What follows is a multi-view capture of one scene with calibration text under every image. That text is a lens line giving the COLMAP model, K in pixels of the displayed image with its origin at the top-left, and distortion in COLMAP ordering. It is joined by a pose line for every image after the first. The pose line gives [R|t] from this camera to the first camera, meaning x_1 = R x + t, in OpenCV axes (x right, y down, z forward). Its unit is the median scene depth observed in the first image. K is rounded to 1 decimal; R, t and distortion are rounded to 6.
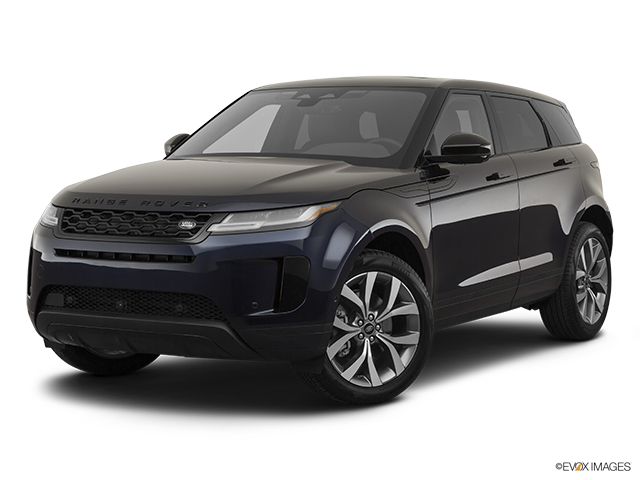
lens RADIAL K [[1439.8, 0, 319.1], [0, 1439.8, 245.0], [0, 0, 1]] dist [-0.076397, 0.000000]
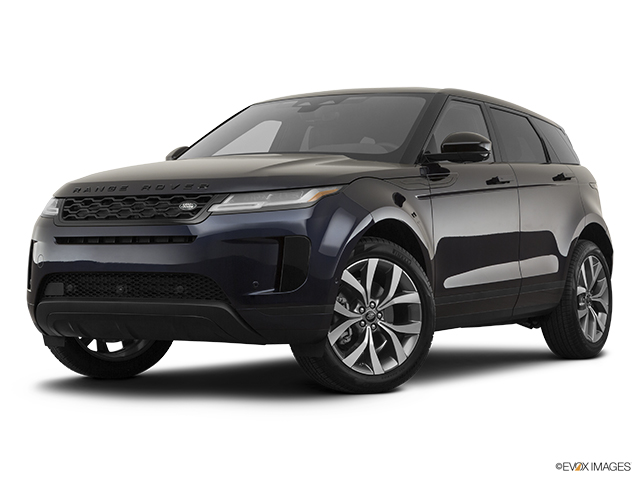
lens RADIAL K [[1439.8, 0, 322.8], [0, 1439.8, 241.7], [0, 0, 1]] dist [-0.076397, 0.000000]
pose [[0.999985, -0.003428, 0.004205, -0.002238], [0.003750, 0.996867, -0.079010, 0.085261], [-0.003921, 0.079025, 0.996865, 0.004948]]
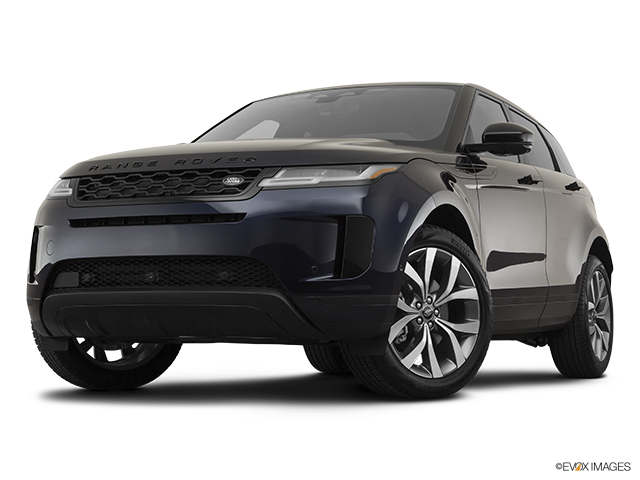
lens RADIAL K [[1311.4, 0, 318.5], [0, 1311.4, 242.1], [0, 0, 1]] dist [-0.090503, 0.000000]
pose [[0.994821, 0.008746, 0.101265, -0.114108], [0.004685, 0.991286, -0.131640, 0.120818], [-0.101533, 0.131433, 0.986112, 0.206191]]
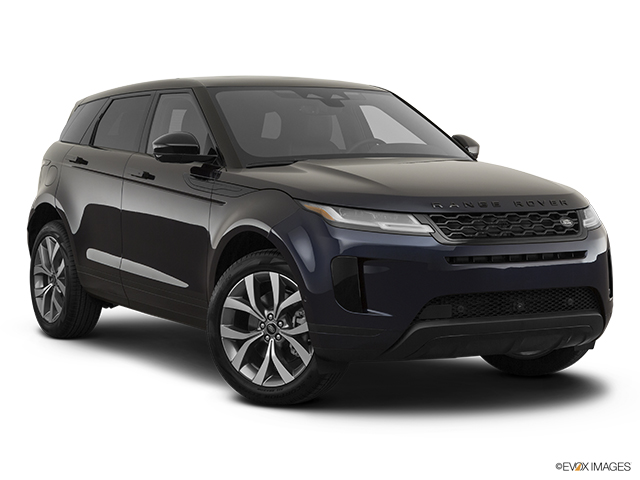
lens RADIAL K [[1439.8, 0, 319.7], [0, 1439.8, 239.7], [0, 0, 1]] dist [-0.076397, 0.000000]
pose [[0.471131, -0.056957, 0.880222, -1.048950], [0.056555, 0.997810, 0.034296, -0.045459], [-0.880248, 0.033623, 0.473321, 0.627713]]
